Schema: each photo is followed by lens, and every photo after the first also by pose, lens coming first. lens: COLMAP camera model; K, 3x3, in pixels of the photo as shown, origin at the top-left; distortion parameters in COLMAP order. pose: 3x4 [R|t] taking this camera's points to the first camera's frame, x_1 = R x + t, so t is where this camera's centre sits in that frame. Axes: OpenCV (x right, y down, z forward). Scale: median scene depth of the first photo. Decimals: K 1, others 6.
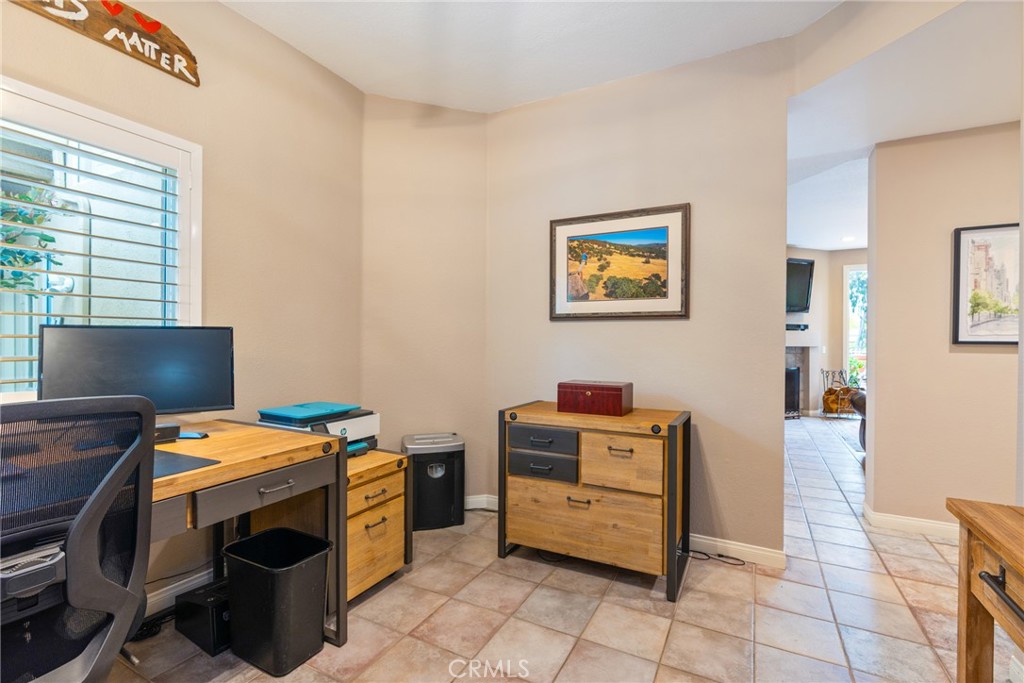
lens RADIAL K [[461.9, 0, 512.0], [0, 461.9, 341.5], [0, 0, 1]] dist [-0.004865, -0.000020]
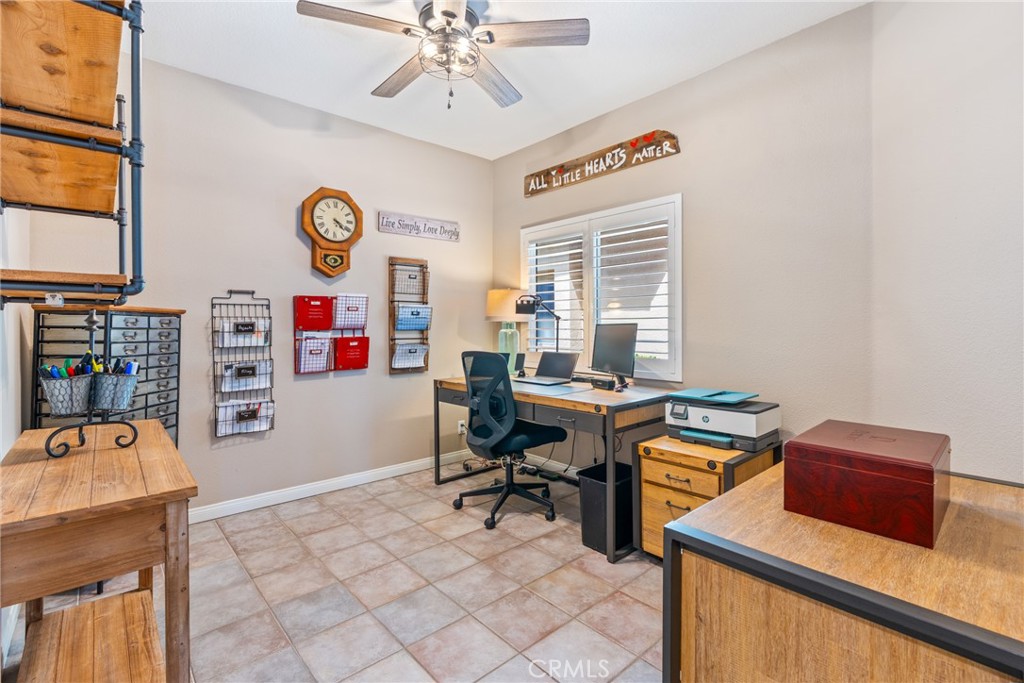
lens RADIAL K [[461.9, 0, 512.0], [0, 461.9, 341.5], [0, 0, 1]] dist [-0.004865, -0.000020]
pose [[-0.344328, 0.009562, -0.938801, 0.873829], [-0.007734, 0.999885, 0.013020, 0.009617], [0.938817, 0.011744, -0.344215, 1.076922]]
